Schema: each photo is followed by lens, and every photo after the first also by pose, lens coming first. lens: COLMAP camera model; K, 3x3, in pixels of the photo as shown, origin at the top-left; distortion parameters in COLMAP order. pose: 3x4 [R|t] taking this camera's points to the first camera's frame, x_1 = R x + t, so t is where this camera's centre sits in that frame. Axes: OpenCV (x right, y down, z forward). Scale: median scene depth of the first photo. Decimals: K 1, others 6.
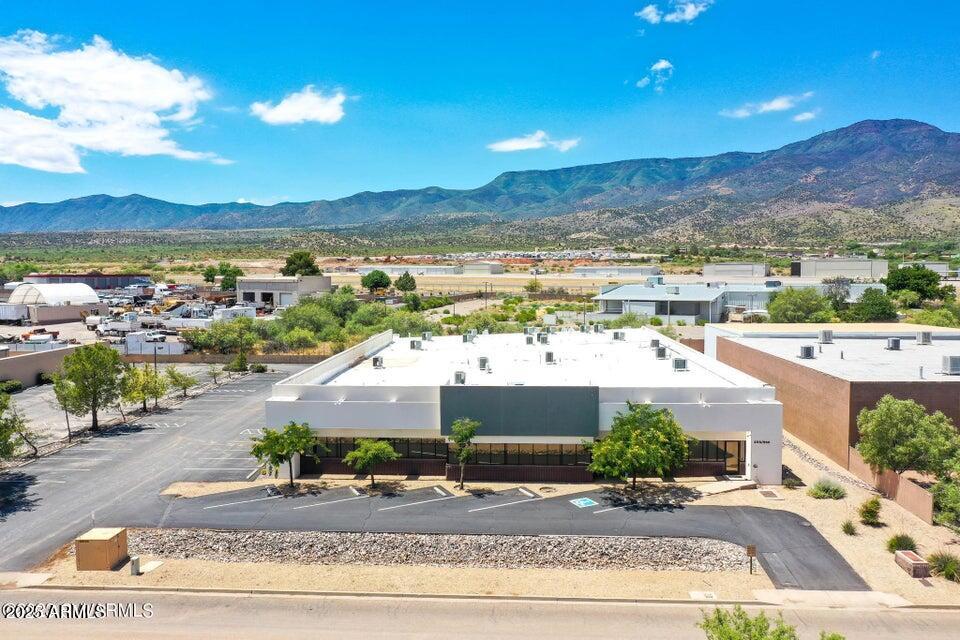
lens RADIAL K [[750.6, 0, 480.6], [0, 750.6, 320.9], [0, 0, 1]] dist [0.020738, -0.004788]
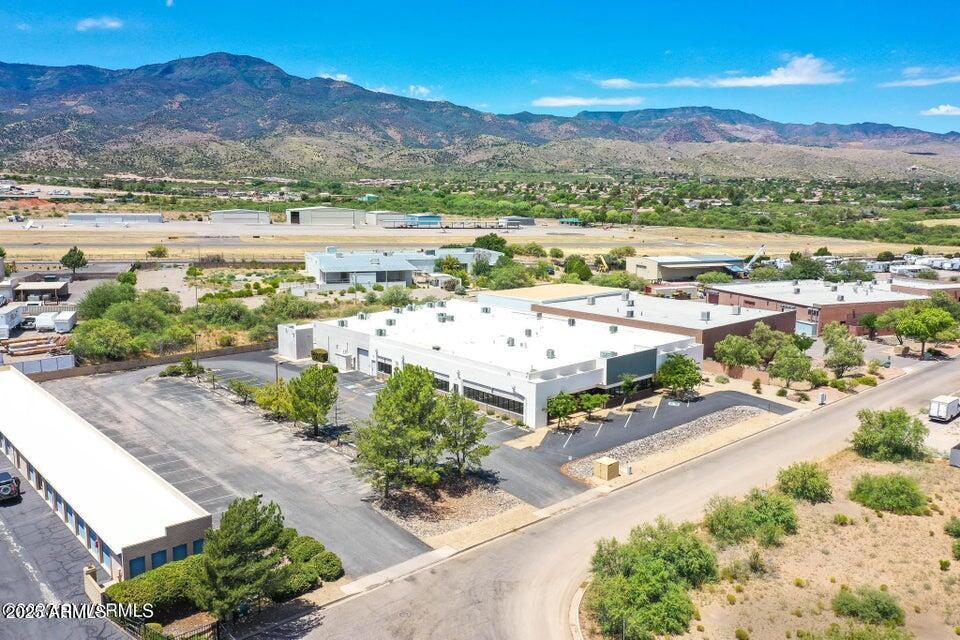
lens RADIAL K [[750.6, 0, 480.7], [0, 750.6, 313.3], [0, 0, 1]] dist [0.020738, -0.004788]
pose [[0.705602, -0.101605, 0.701286, -0.910169], [0.041561, 0.993897, 0.102183, -0.132337], [-0.707389, -0.042955, 0.705518, -0.042861]]
